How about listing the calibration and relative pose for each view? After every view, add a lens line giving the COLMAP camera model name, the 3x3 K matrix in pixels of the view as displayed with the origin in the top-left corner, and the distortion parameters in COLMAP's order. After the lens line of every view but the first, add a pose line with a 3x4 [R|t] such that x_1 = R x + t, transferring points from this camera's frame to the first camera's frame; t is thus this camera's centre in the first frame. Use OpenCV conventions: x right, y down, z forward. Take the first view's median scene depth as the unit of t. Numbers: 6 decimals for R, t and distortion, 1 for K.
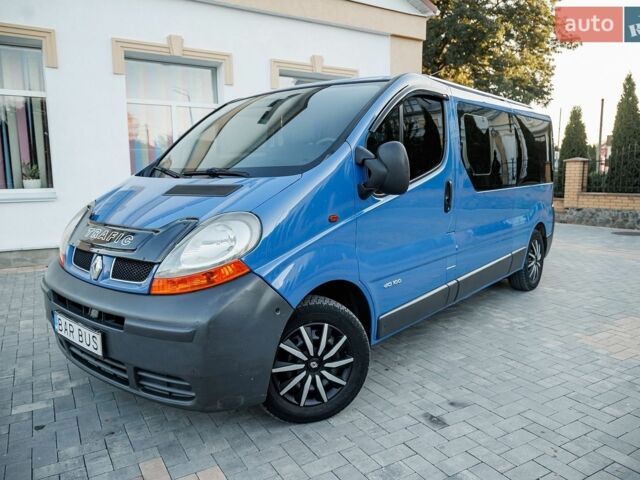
lens RADIAL K [[477.6, 0, 320.0], [0, 477.6, 240.0], [0, 0, 1]] dist [0.003604, 0.004575]
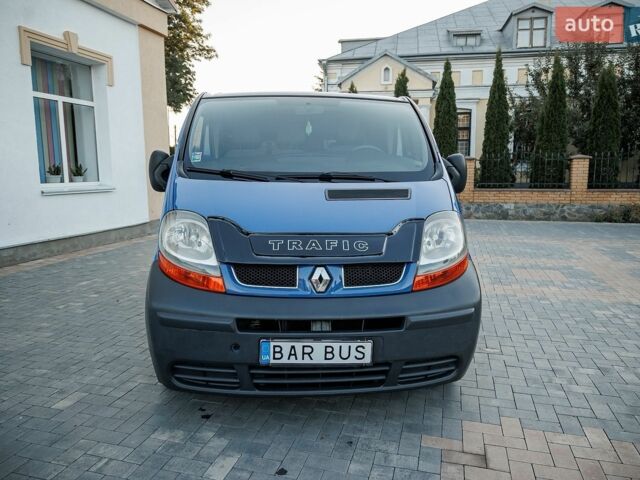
lens RADIAL K [[477.6, 0, 320.0], [0, 477.6, 240.0], [0, 0, 1]] dist [0.003604, 0.004575]
pose [[0.714233, -0.092770, 0.693732, -0.754131], [0.086134, 0.995293, 0.044417, -0.042022], [-0.694587, 0.028030, 0.718862, 0.215157]]
